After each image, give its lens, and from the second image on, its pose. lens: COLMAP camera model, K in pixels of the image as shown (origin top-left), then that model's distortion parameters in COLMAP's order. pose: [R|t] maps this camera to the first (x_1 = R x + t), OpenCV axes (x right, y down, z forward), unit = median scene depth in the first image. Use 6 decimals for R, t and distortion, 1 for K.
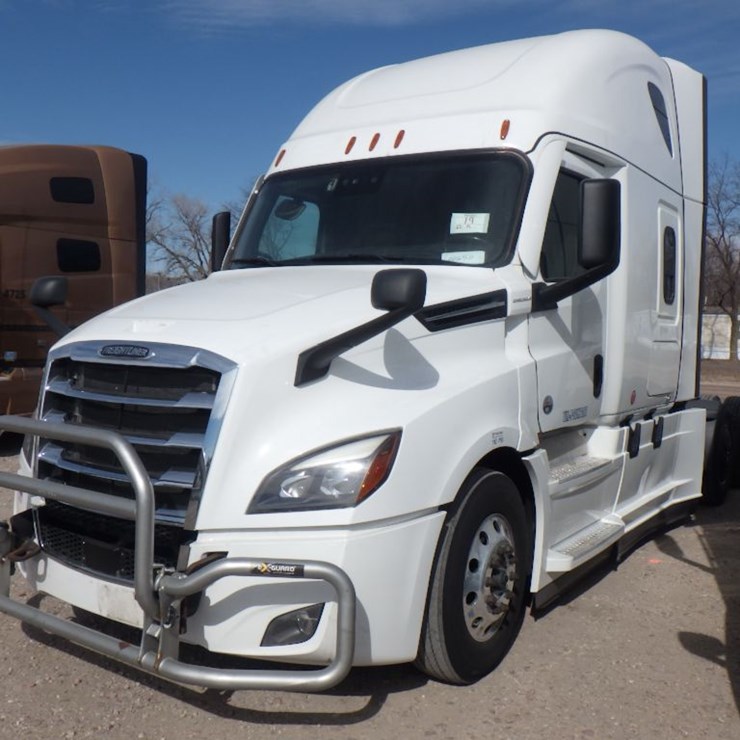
lens RADIAL K [[855.0, 0, 358.8], [0, 855.0, 337.5], [0, 0, 1]] dist [0.097012, 0.000000]
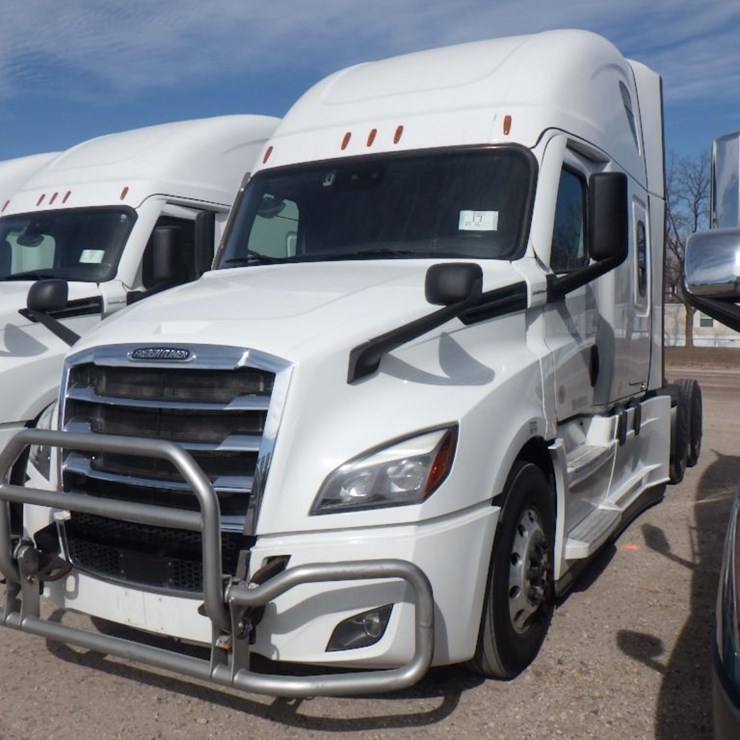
lens RADIAL K [[855.0, 0, 351.2], [0, 855.0, 327.6], [0, 0, 1]] dist [0.097012, 0.000000]
pose [[0.993743, -0.026492, 0.108505, -0.153617], [0.027738, 0.999565, -0.009986, 0.002132], [-0.108193, 0.012934, 0.994046, 0.021005]]
